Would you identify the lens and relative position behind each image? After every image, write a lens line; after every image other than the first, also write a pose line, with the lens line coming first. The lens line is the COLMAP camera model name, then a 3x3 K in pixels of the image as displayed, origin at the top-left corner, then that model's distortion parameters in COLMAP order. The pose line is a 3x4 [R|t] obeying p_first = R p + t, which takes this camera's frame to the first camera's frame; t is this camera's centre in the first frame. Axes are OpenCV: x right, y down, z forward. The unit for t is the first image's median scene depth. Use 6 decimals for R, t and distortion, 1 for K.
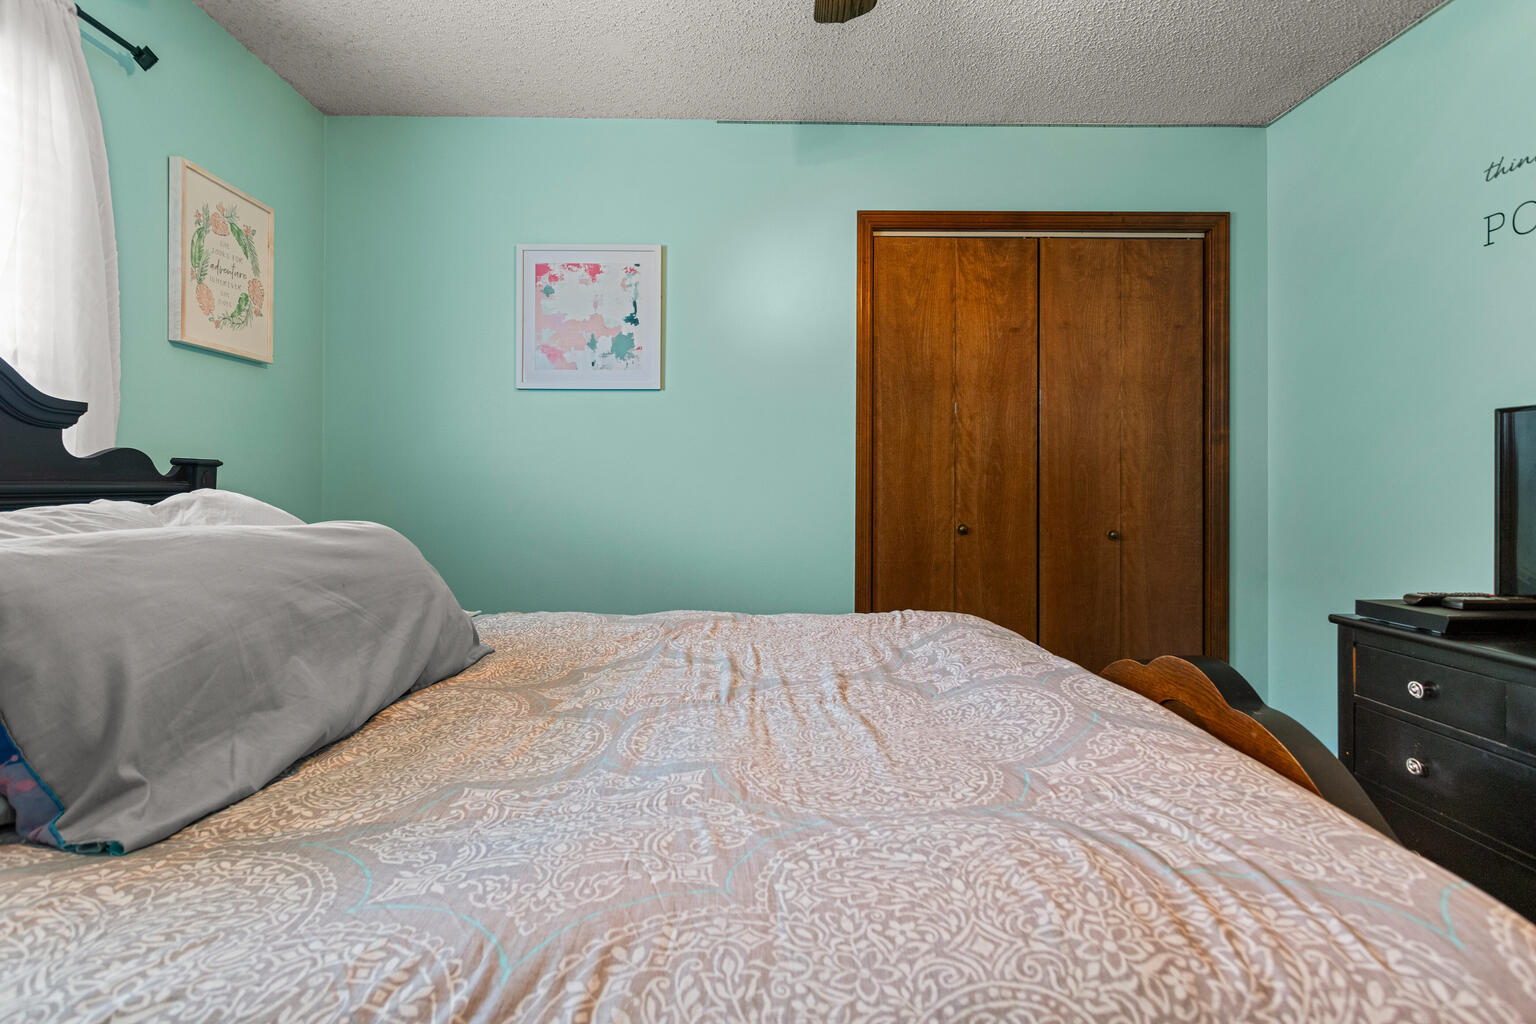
lens RADIAL K [[748.1, 0, 759.0], [0, 748.1, 488.3], [0, 0, 1]] dist [-0.000547, 0.001716]
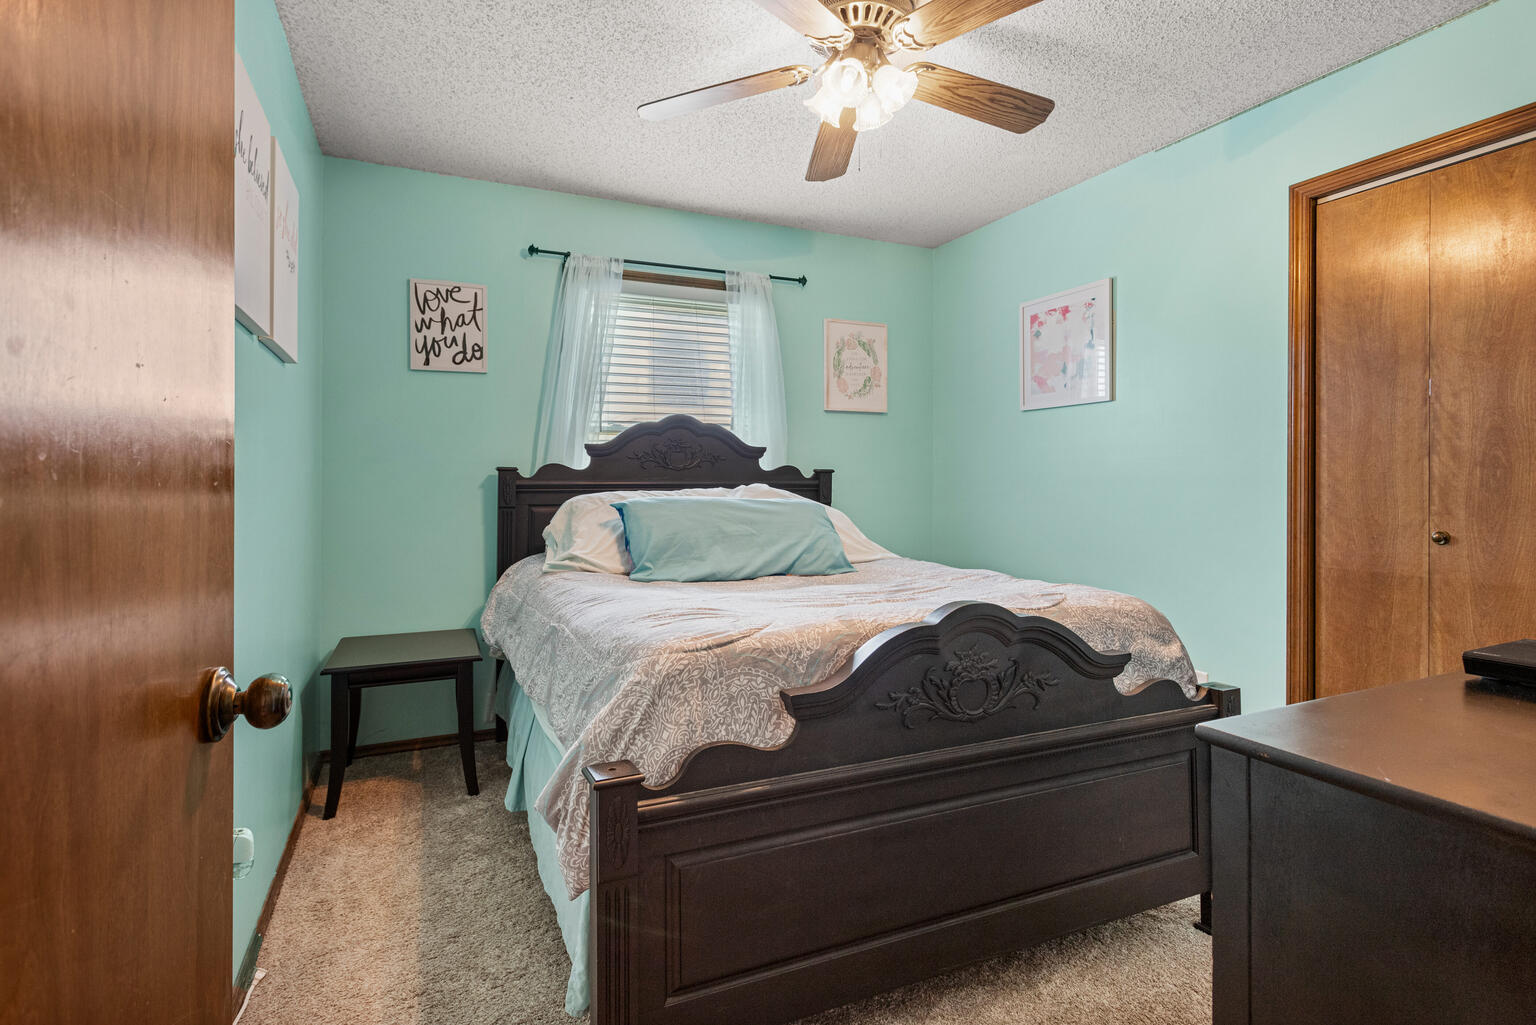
lens RADIAL K [[748.1, 0, 756.6], [0, 748.1, 498.3], [0, 0, 1]] dist [-0.000547, 0.001716]
pose [[0.400416, 0.018395, -0.916149, 0.726030], [-0.004702, 0.999827, 0.018020, 0.002300], [0.916321, -0.002908, 0.400433, 0.022071]]
